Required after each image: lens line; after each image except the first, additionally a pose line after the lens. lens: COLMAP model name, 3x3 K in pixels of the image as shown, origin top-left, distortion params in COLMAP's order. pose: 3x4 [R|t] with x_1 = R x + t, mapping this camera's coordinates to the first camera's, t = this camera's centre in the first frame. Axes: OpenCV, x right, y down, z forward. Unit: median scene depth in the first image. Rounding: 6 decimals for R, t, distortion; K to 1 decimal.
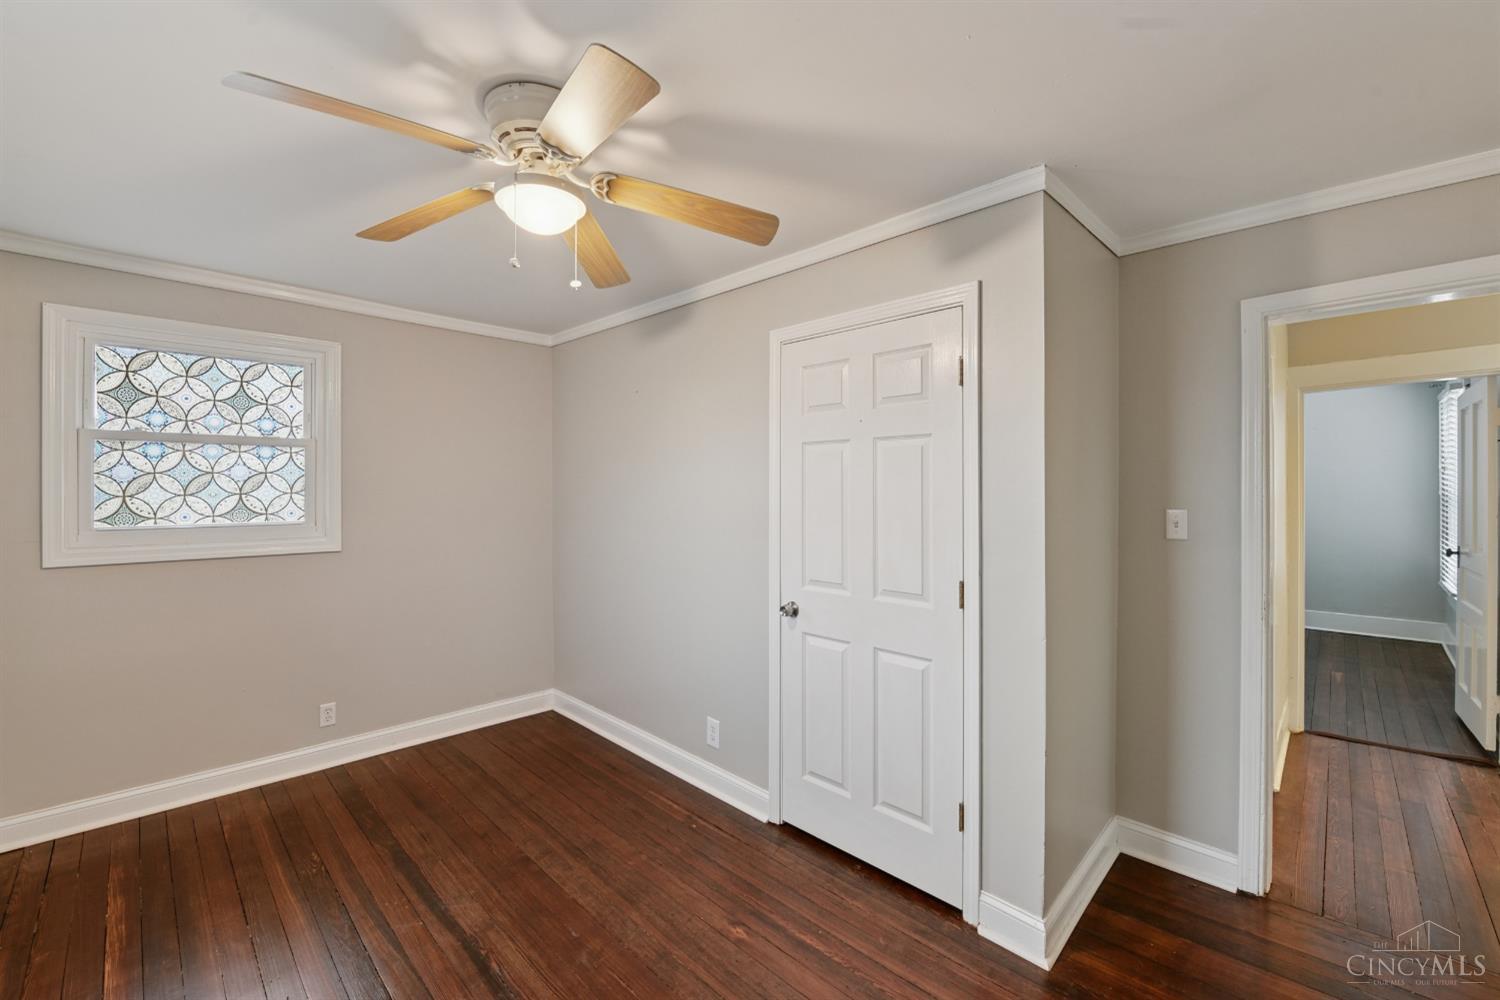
lens RADIAL K [[609.3, 0, 765.6], [0, 609.3, 494.4], [0, 0, 1]] dist [-0.014540, -0.000530]
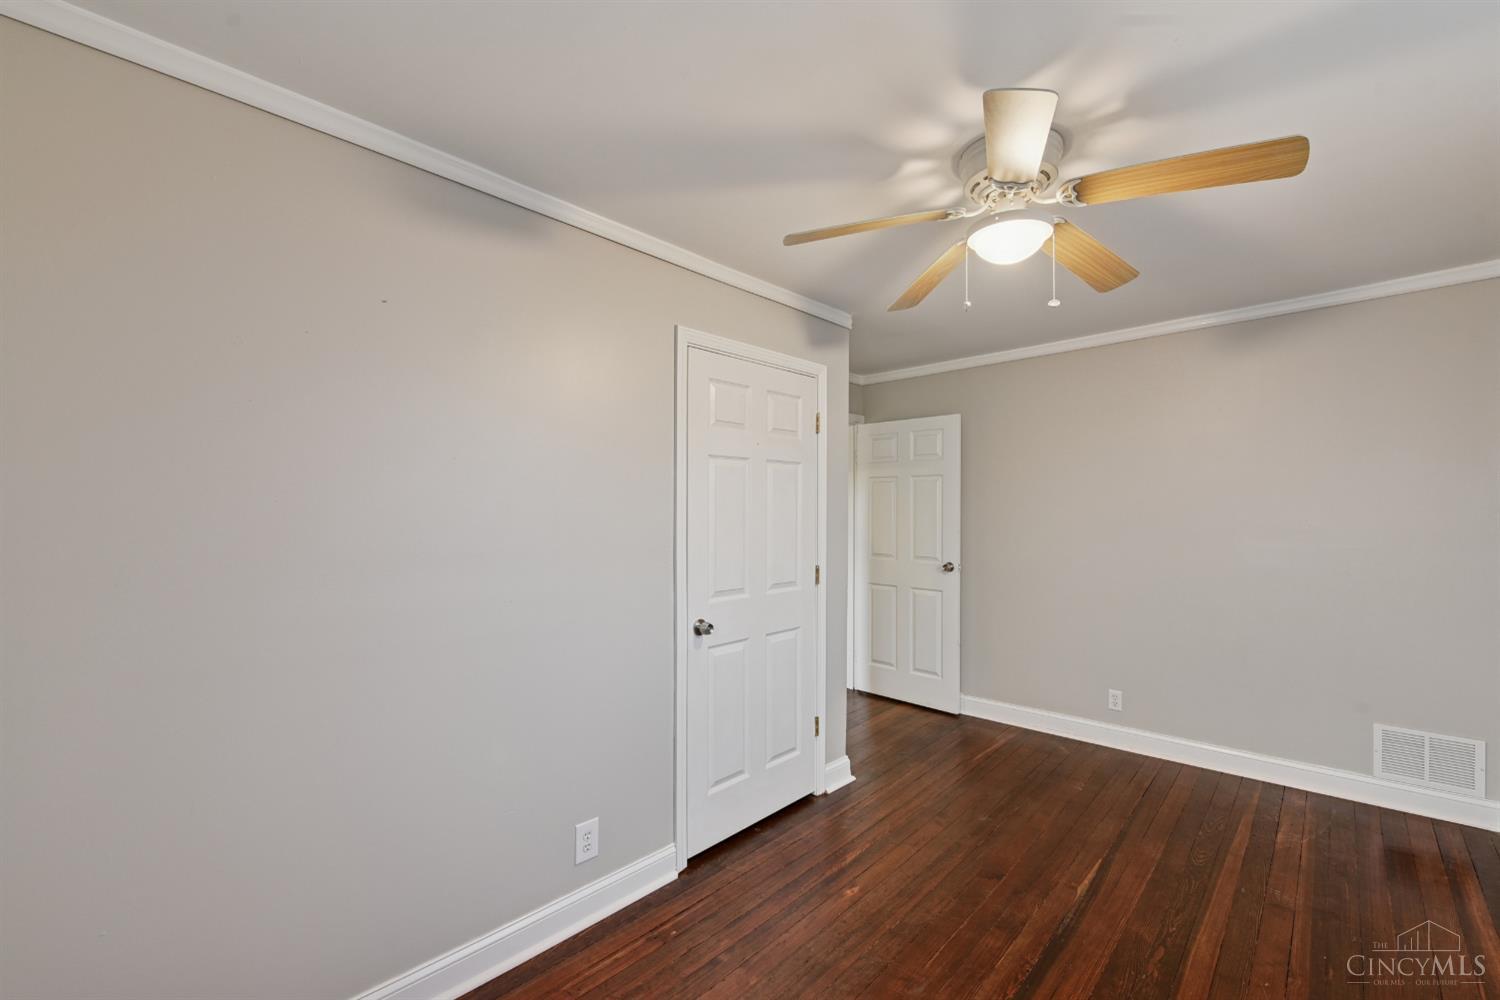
lens RADIAL K [[608.8, 0, 752.8], [0, 608.8, 514.3], [0, 0, 1]] dist [-0.013955, -0.000176]
pose [[0.000598, -0.007004, 0.999975, -0.773522], [0.009668, 0.999929, 0.006998, 0.004560], [-0.999953, 0.009664, 0.000666, 0.776054]]
